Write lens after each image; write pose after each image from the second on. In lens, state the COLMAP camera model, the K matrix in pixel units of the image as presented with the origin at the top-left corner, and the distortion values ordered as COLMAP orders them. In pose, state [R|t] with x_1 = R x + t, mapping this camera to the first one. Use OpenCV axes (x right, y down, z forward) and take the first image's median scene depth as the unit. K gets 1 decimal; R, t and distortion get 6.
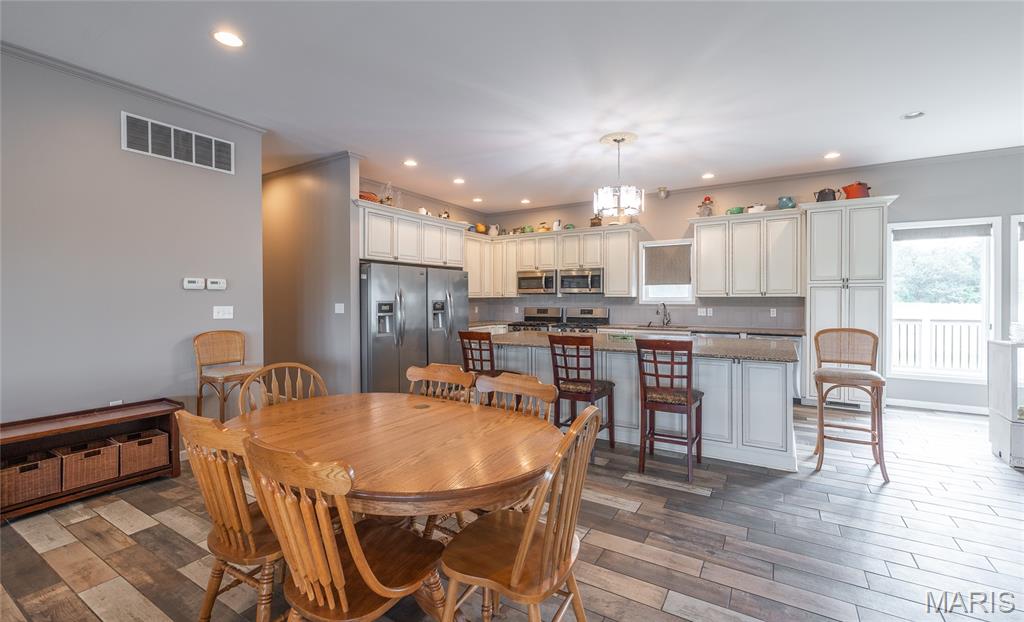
lens RADIAL K [[450.5, 0, 517.5], [0, 450.5, 305.3], [0, 0, 1]] dist [-0.002780, 0.000593]
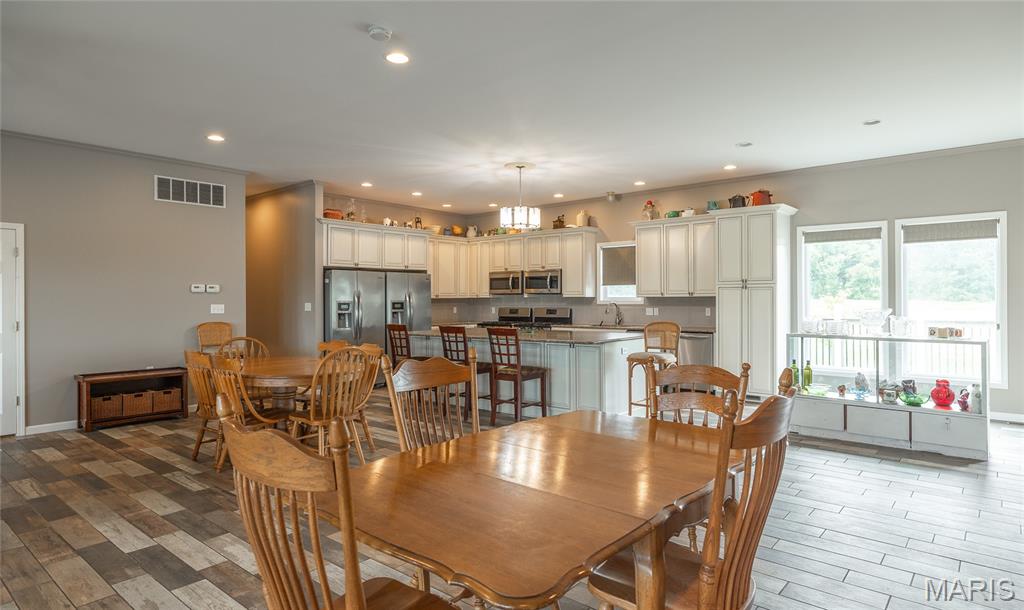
lens RADIAL K [[599.3, 0, 509.5], [0, 599.3, 303.2], [0, 0, 1]] dist [-0.005648, -0.002064]
pose [[0.987110, -0.000387, -0.160043, 0.380868], [-0.000973, 0.999964, -0.008416, 0.008945], [0.160040, 0.008463, 0.987074, -0.485596]]
